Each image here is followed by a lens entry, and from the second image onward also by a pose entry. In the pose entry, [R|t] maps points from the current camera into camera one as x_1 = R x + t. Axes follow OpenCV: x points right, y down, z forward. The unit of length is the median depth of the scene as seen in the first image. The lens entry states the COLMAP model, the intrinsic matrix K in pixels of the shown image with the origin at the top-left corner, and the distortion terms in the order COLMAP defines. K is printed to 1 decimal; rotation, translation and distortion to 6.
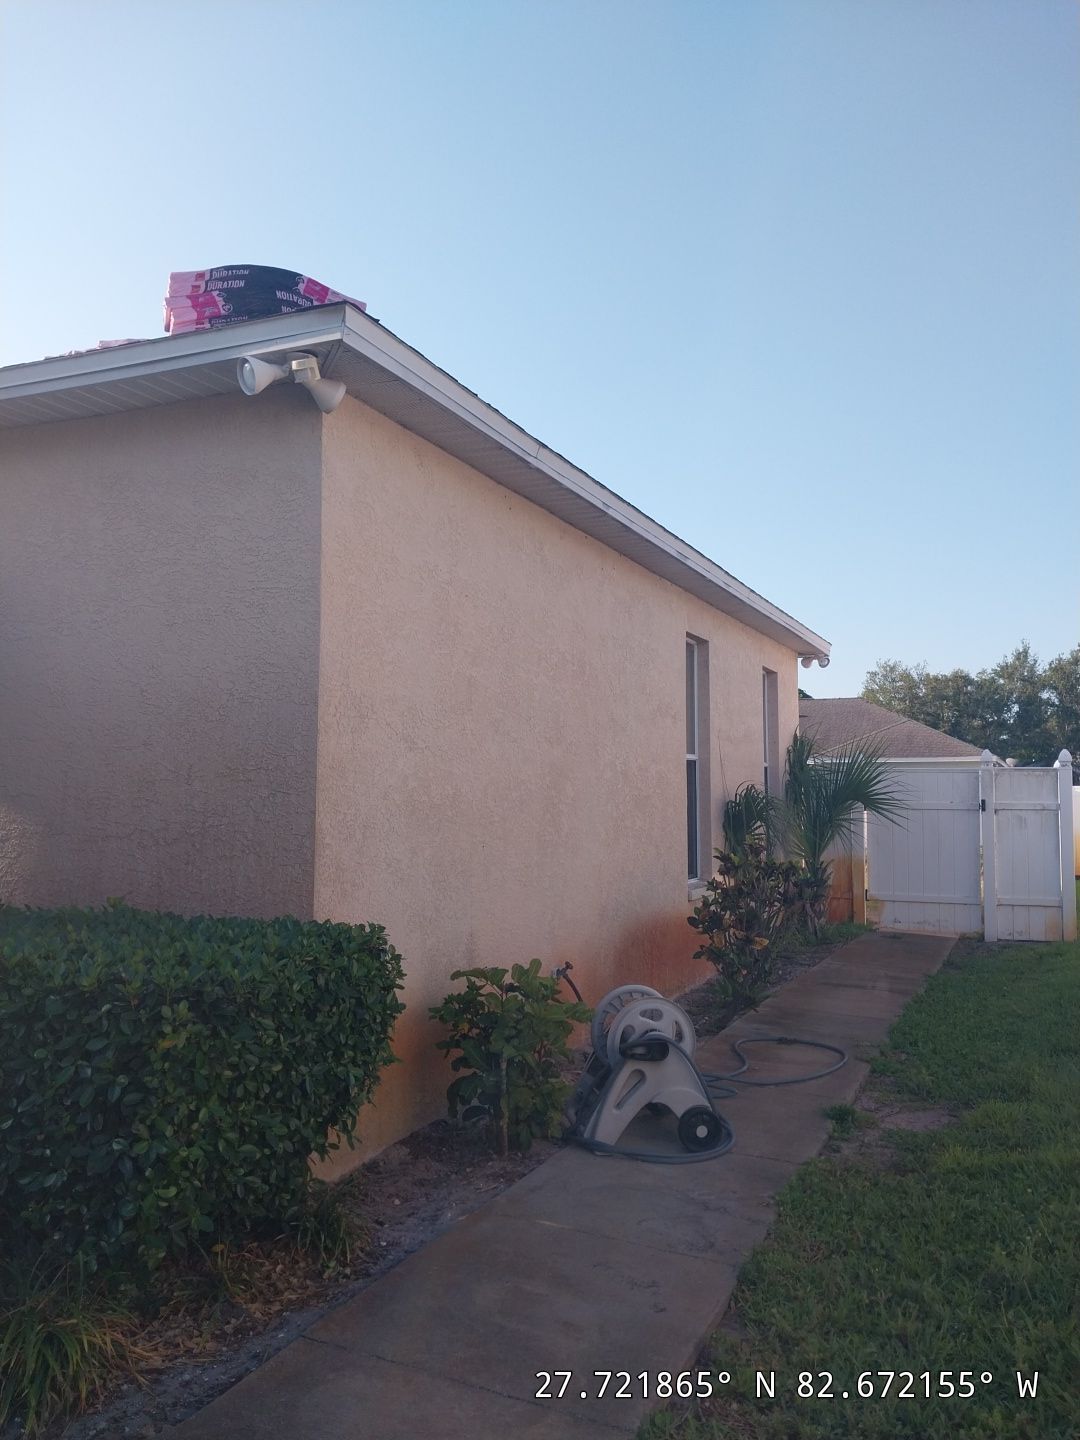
lens RADIAL K [[1150.6, 0, 550.1], [0, 1150.6, 718.8], [0, 0, 1]] dist [0.051168, -0.065837]
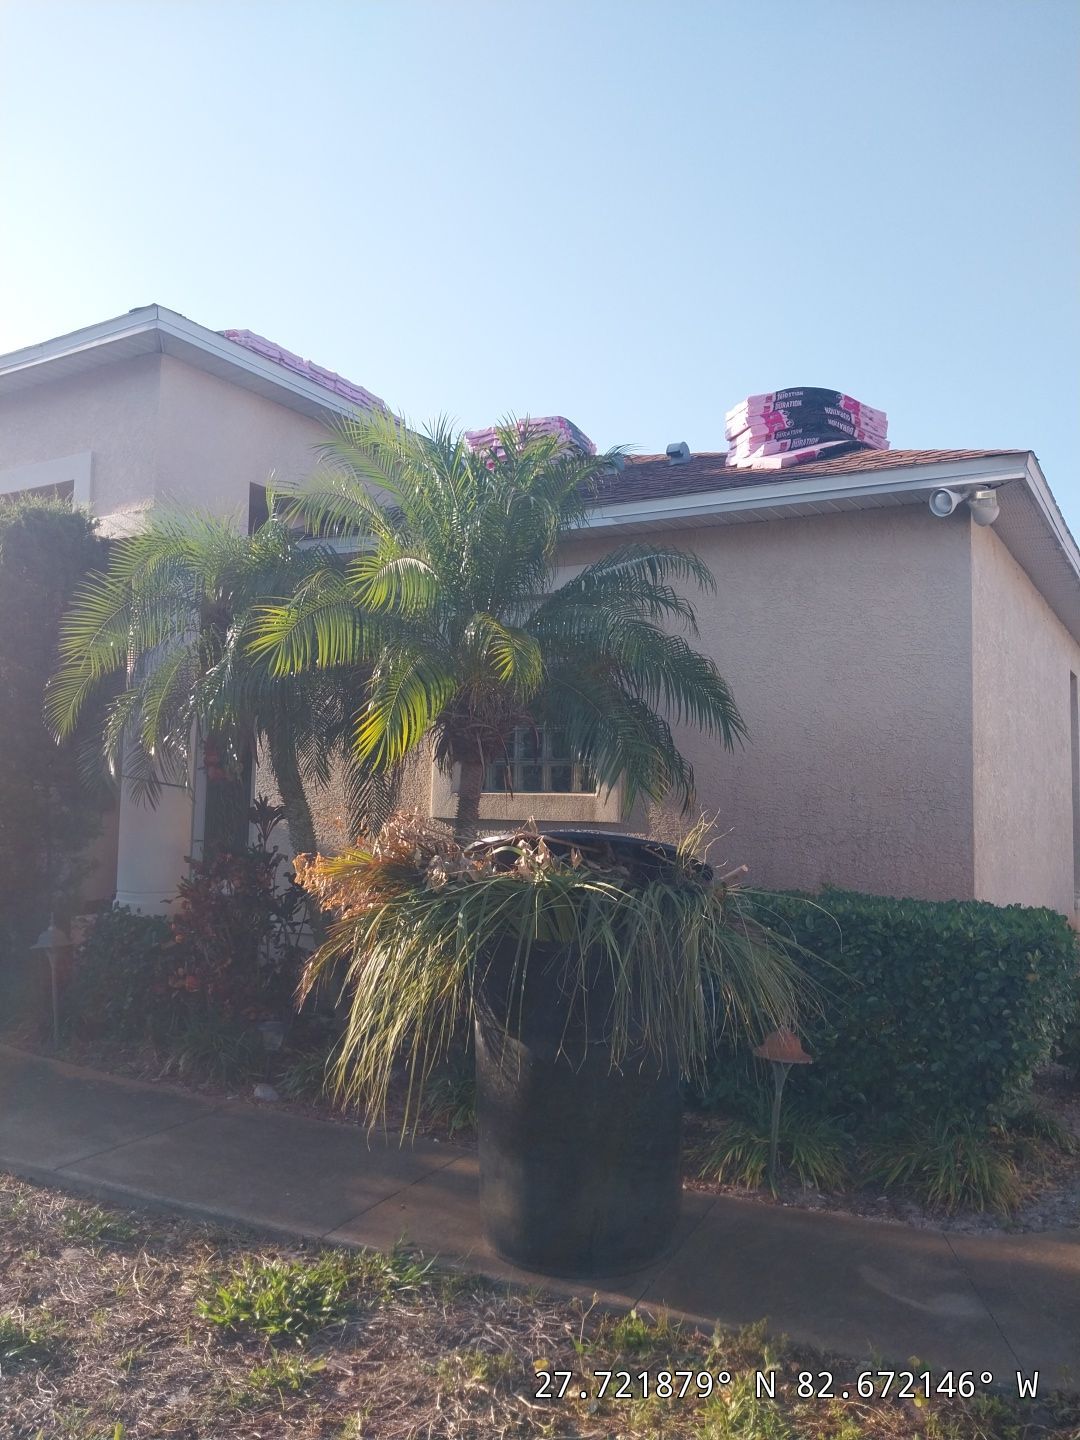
lens RADIAL K [[1150.6, 0, 560.8], [0, 1150.6, 722.0], [0, 0, 1]] dist [0.051168, -0.065837]
pose [[0.994032, 0.012832, -0.108334, -0.188836], [-0.013772, 0.999874, -0.007934, -0.007210], [0.108218, 0.009378, 0.994083, -0.136084]]
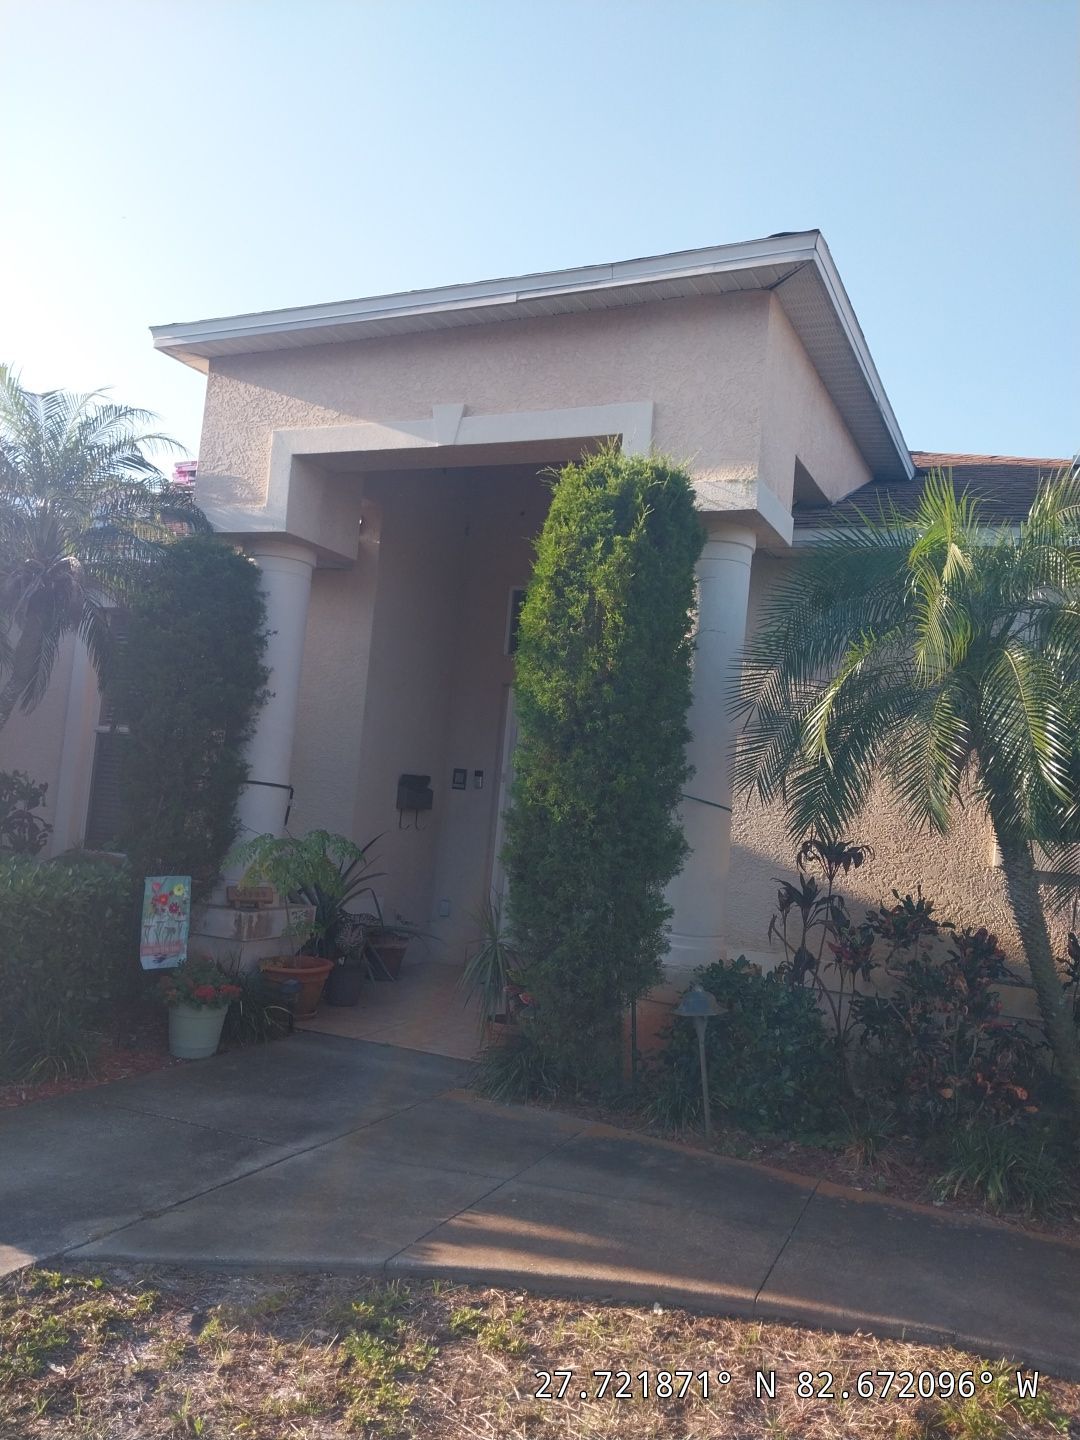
lens RADIAL K [[1150.6, 0, 552.3], [0, 1150.6, 717.1], [0, 0, 1]] dist [0.051168, -0.065837]
pose [[0.996568, 0.082615, 0.005184, -0.537663], [-0.082668, 0.996518, 0.010874, -0.015461], [-0.004267, -0.011265, 0.999927, -0.062684]]
